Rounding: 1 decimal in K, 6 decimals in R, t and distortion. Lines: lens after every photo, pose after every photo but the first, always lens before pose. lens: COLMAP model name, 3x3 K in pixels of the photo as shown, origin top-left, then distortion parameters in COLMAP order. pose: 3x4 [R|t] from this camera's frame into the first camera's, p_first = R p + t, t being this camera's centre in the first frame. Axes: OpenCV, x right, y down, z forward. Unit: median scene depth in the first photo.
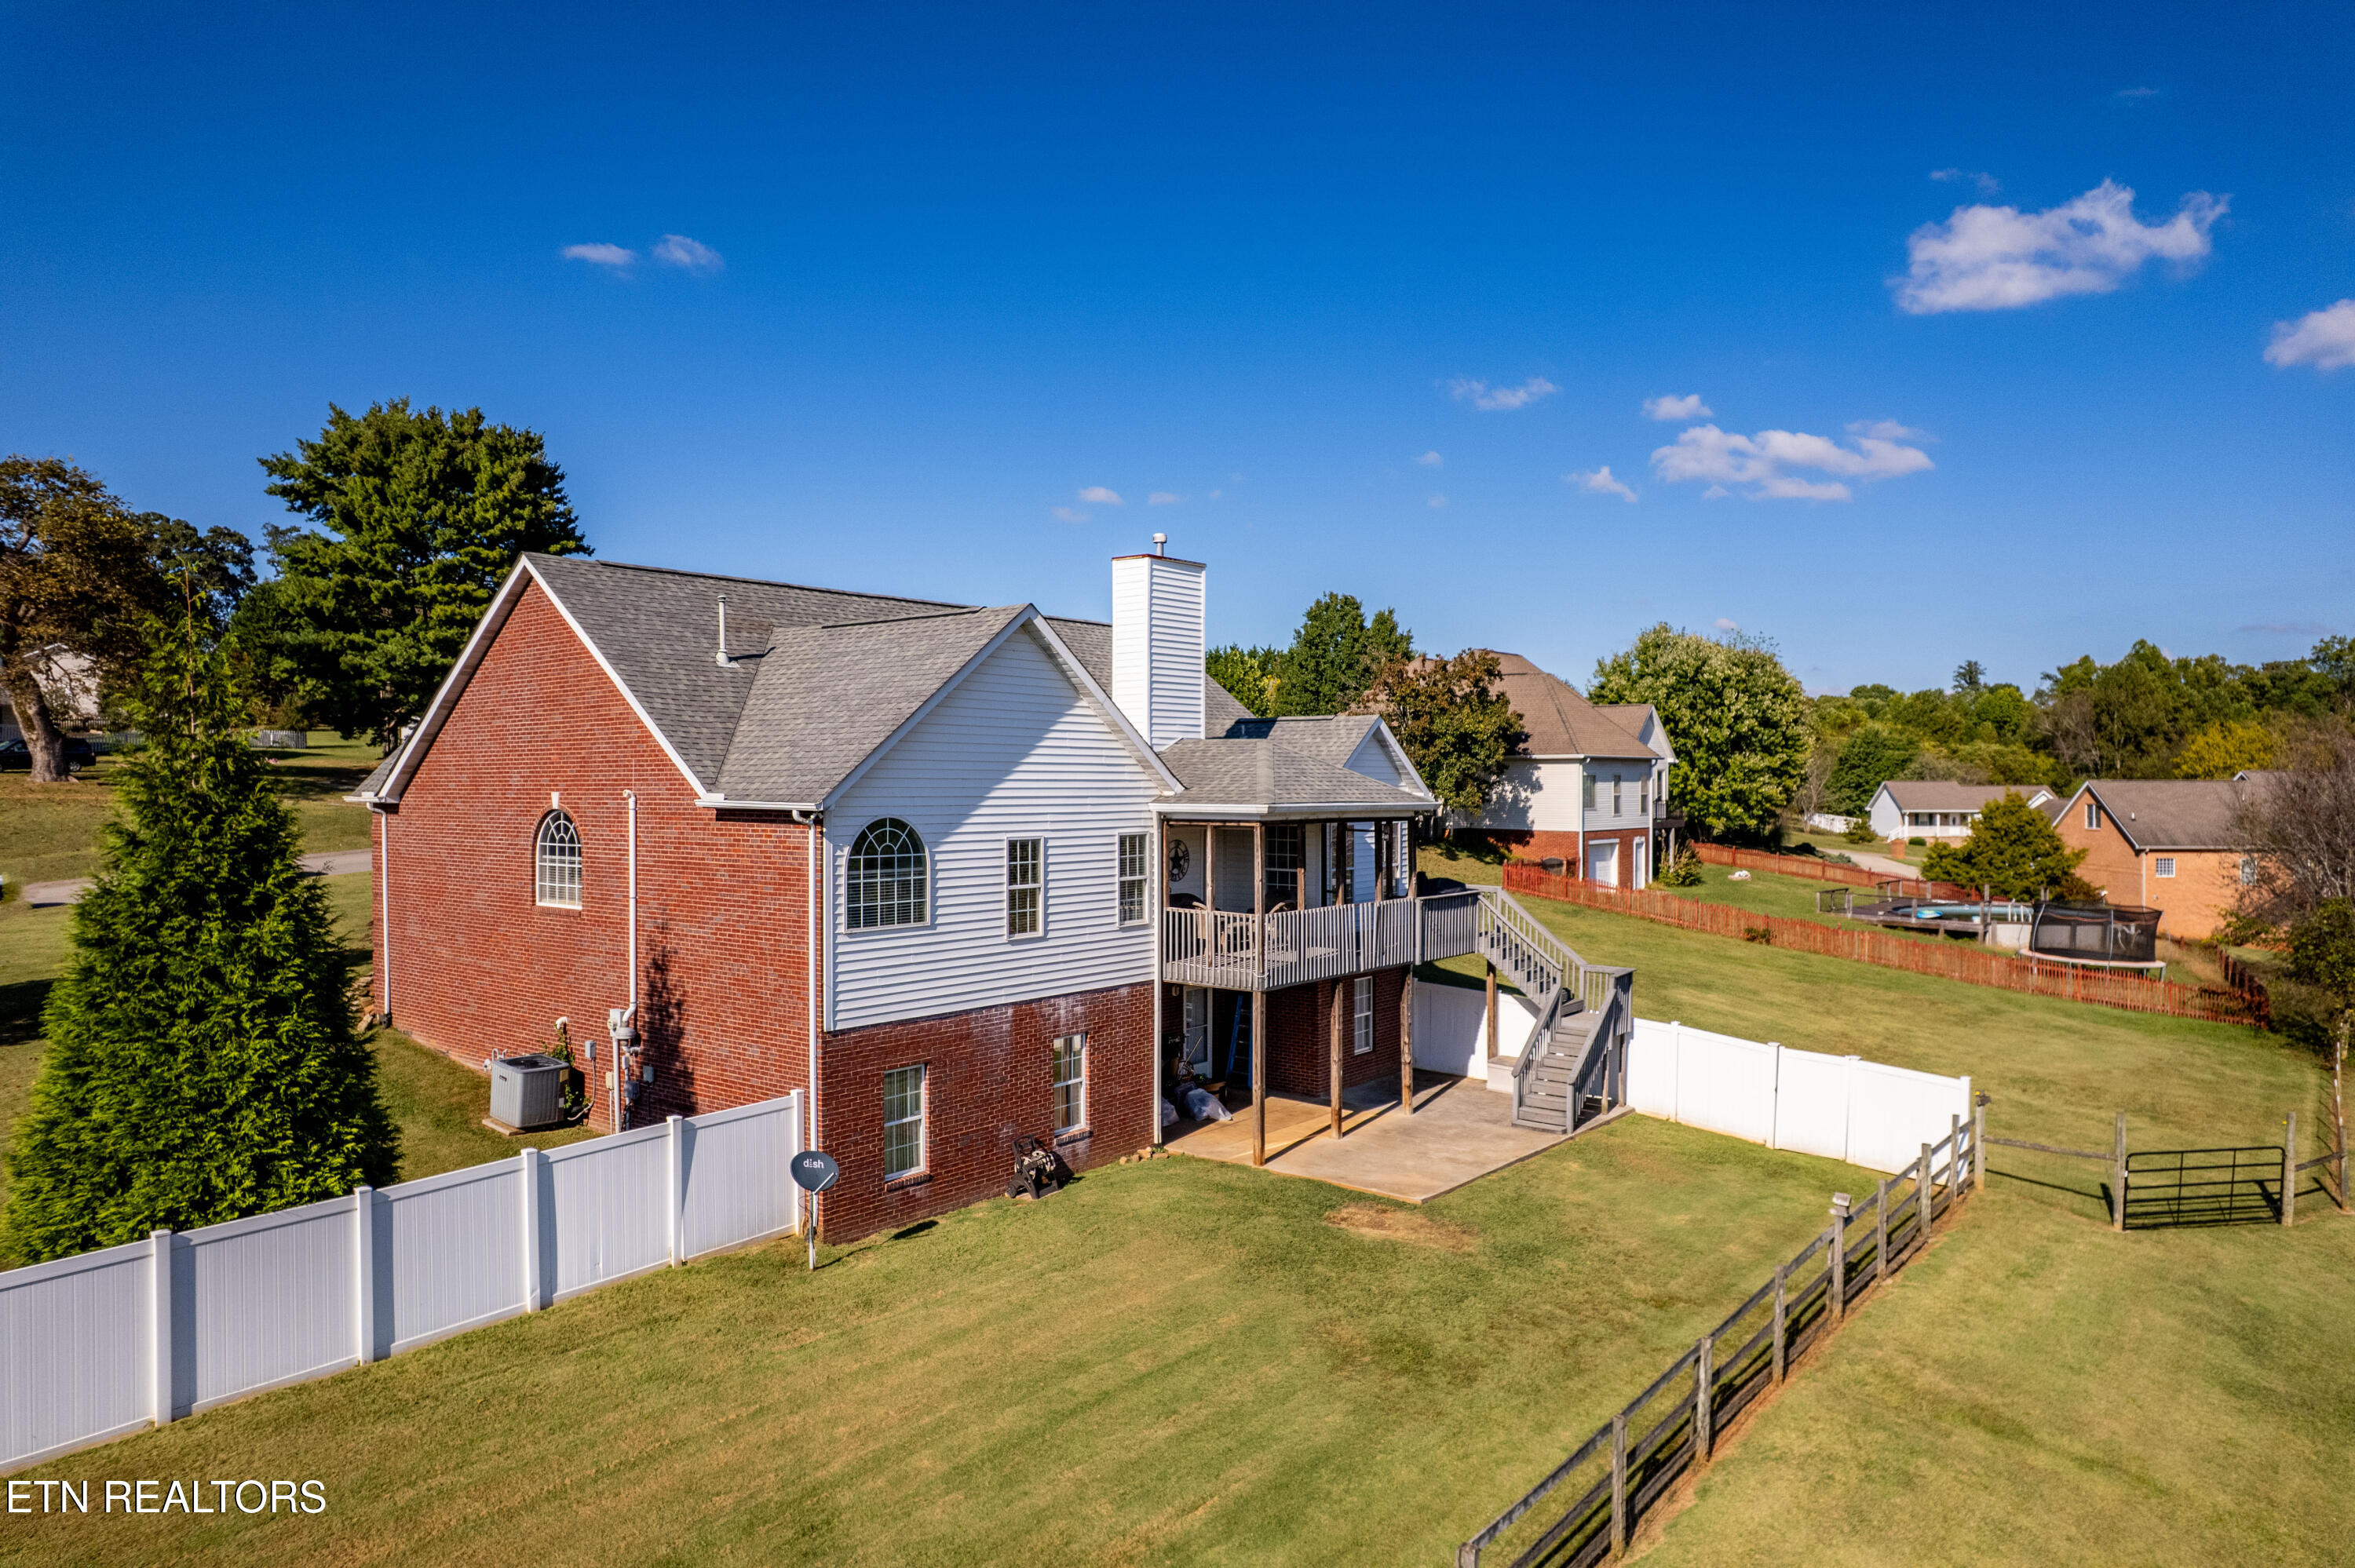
lens RADIAL K [[1511.2, 0, 1177.5], [0, 1511.2, 784.0], [0, 0, 1]] dist [-0.058292, 0.031604]
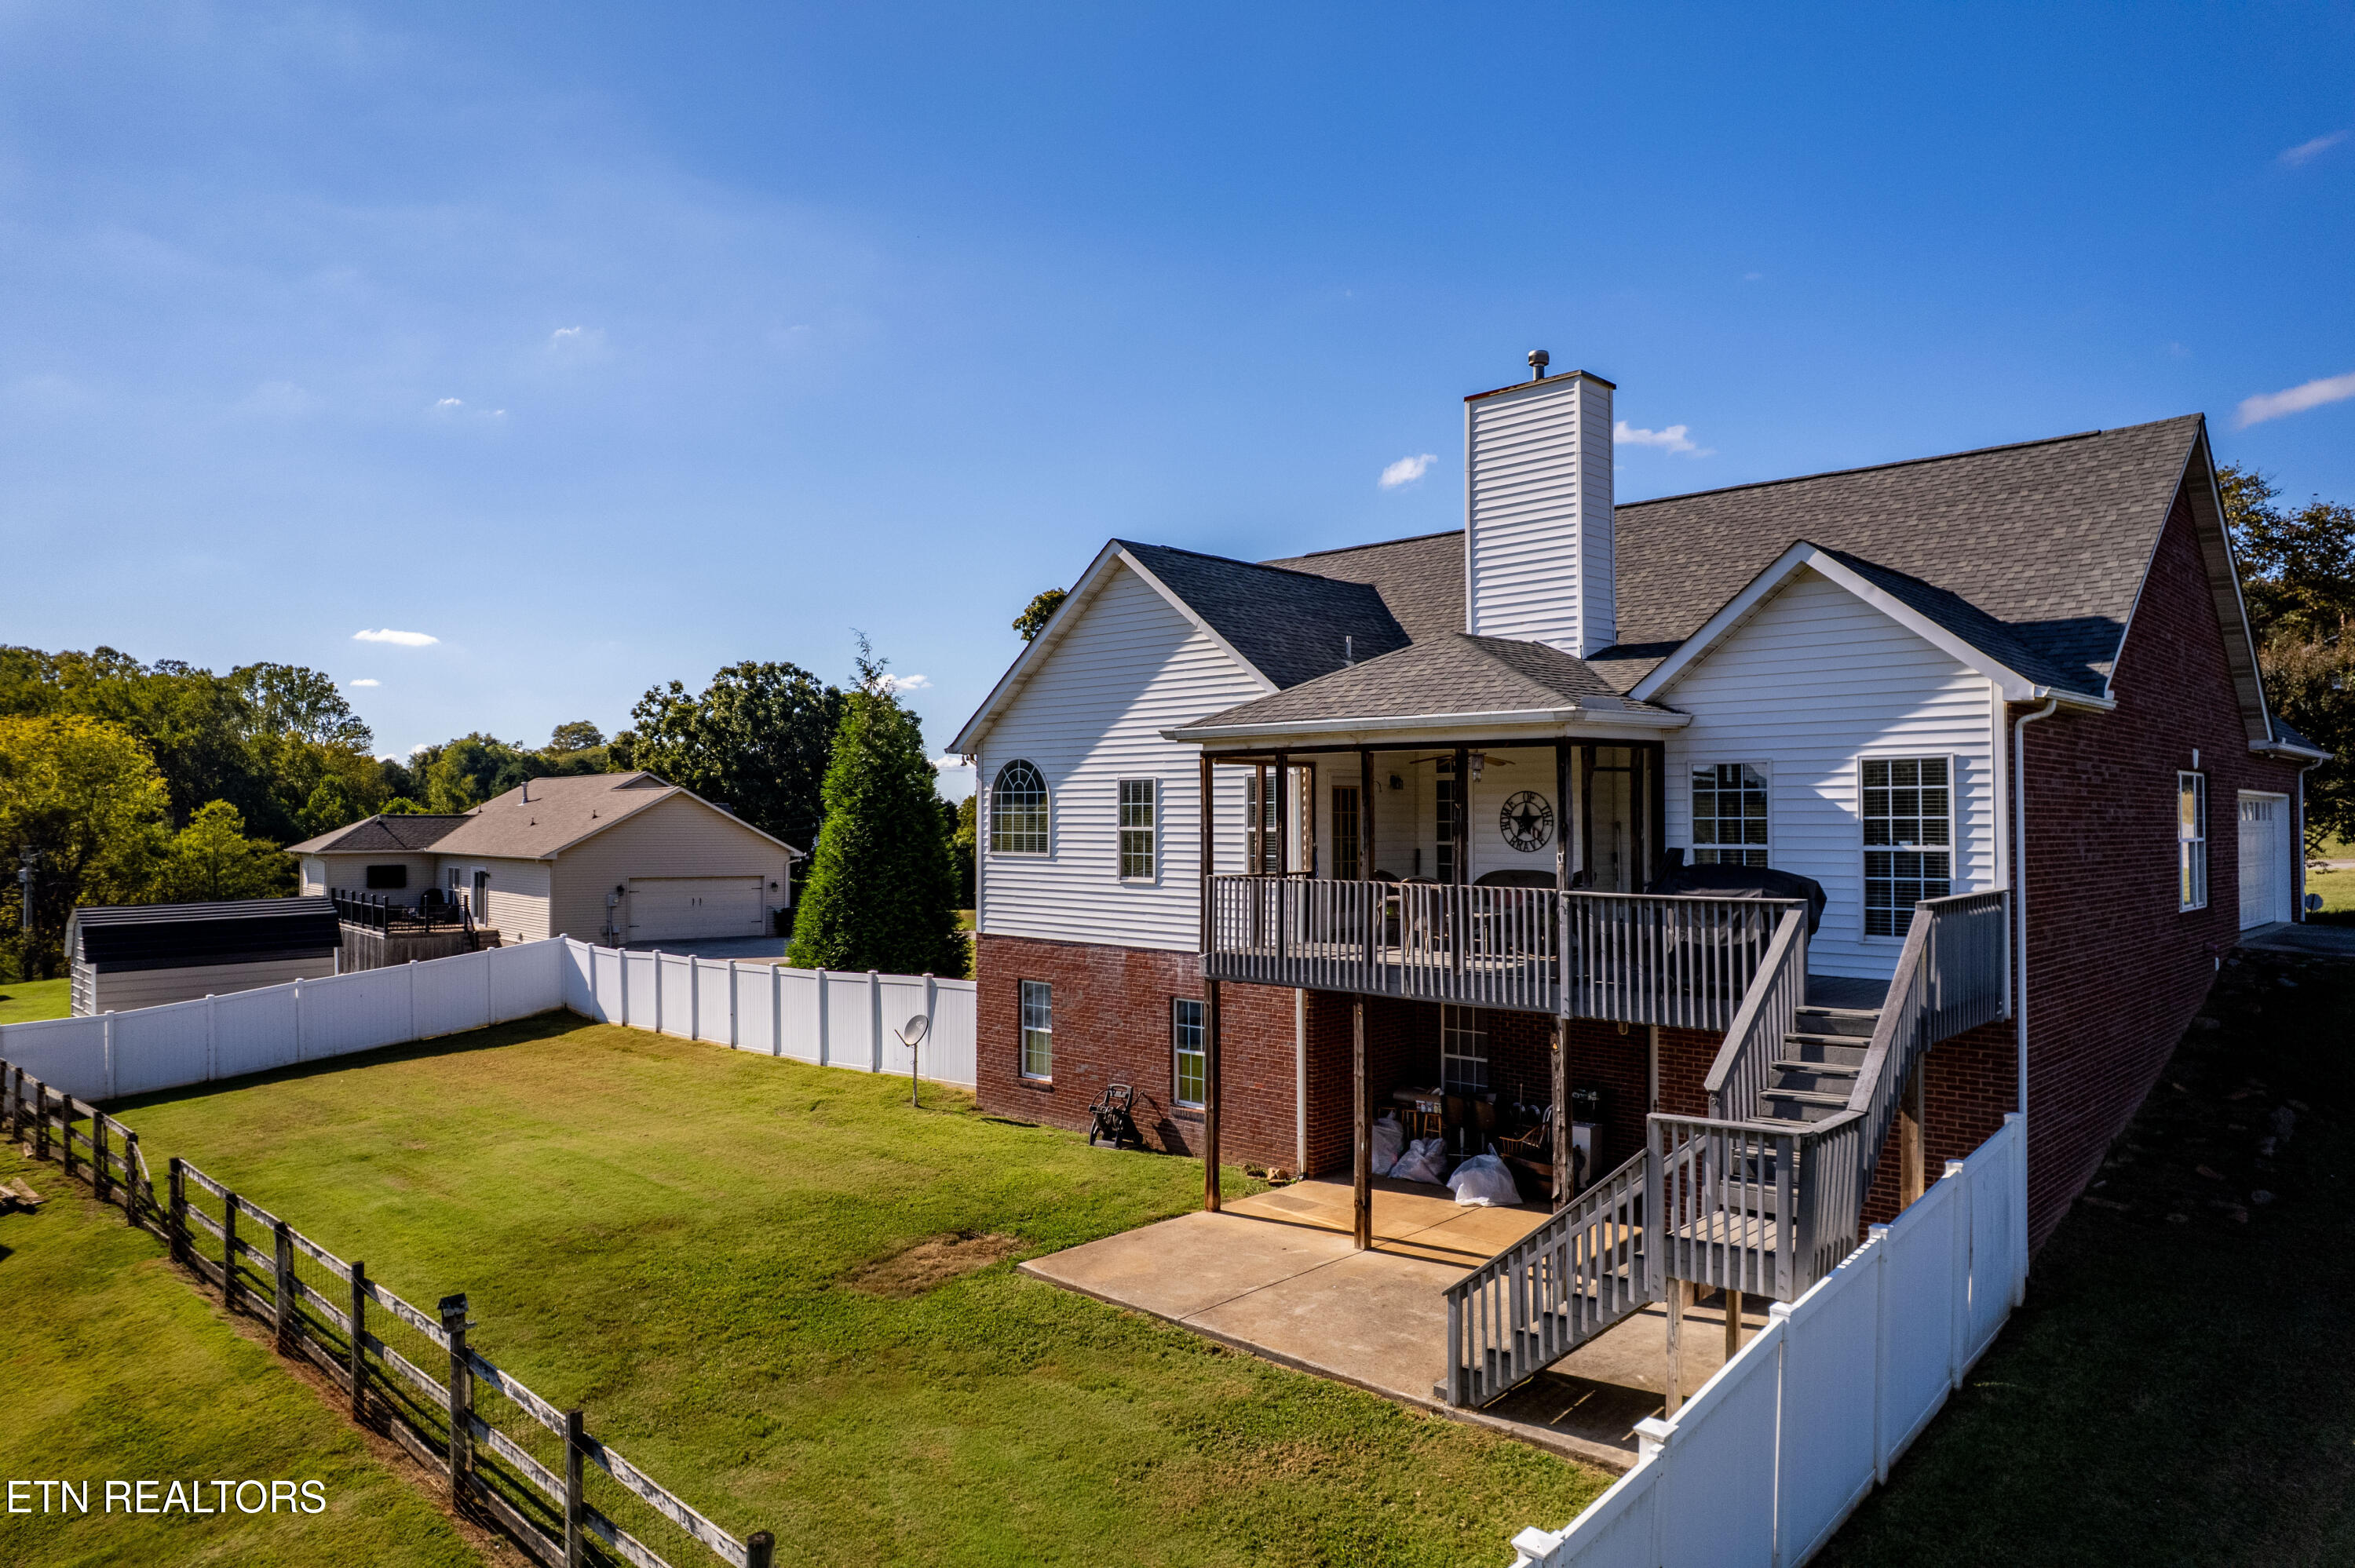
lens RADIAL K [[1511.2, 0, 1177.5], [0, 1511.2, 784.0], [0, 0, 1]] dist [-0.058292, 0.031604]
pose [[-0.110186, -0.021323, -0.993682, 0.689180], [-0.000891, 0.999772, -0.021355, 0.047882], [0.993911, -0.001468, -0.110180, 0.908696]]
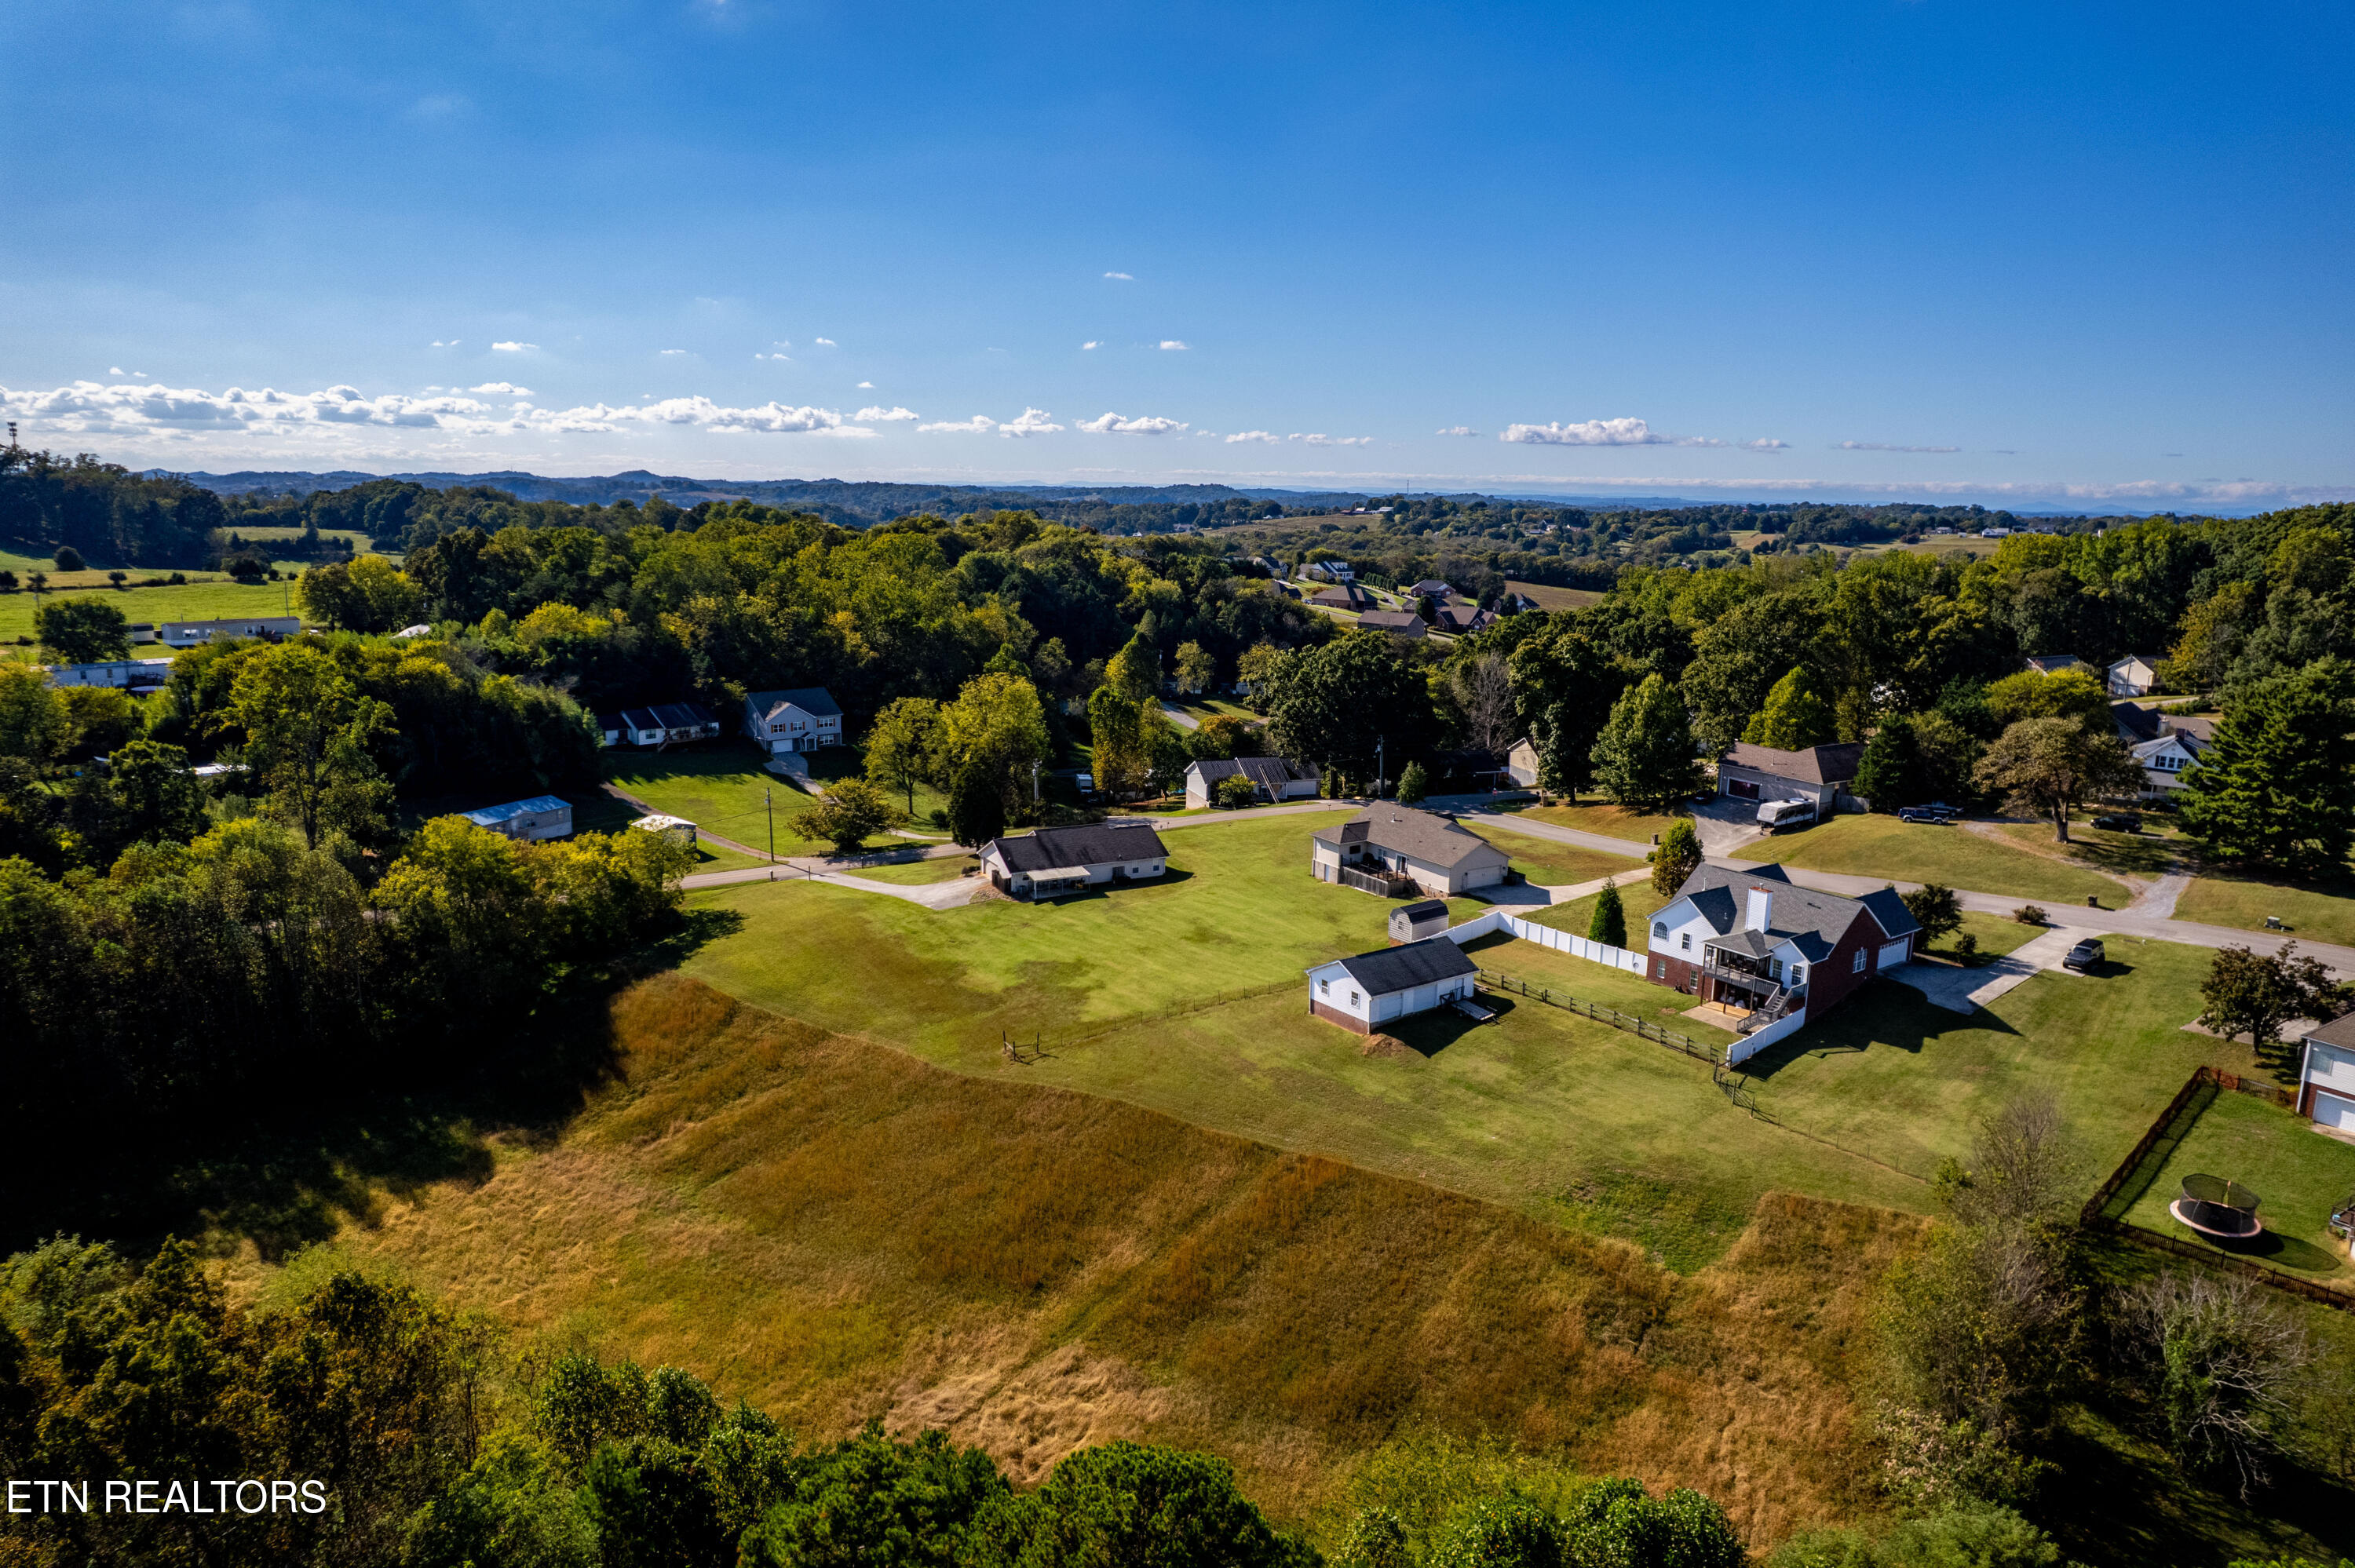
lens RADIAL K [[1511.2, 0, 1177.5], [0, 1511.2, 784.0], [0, 0, 1]] dist [-0.058292, 0.031604]
pose [[-0.263420, 0.188673, -0.946051, 4.648576], [-0.018932, 0.979488, 0.200613, -1.329460], [0.964495, 0.070756, -0.254445, 0.430532]]
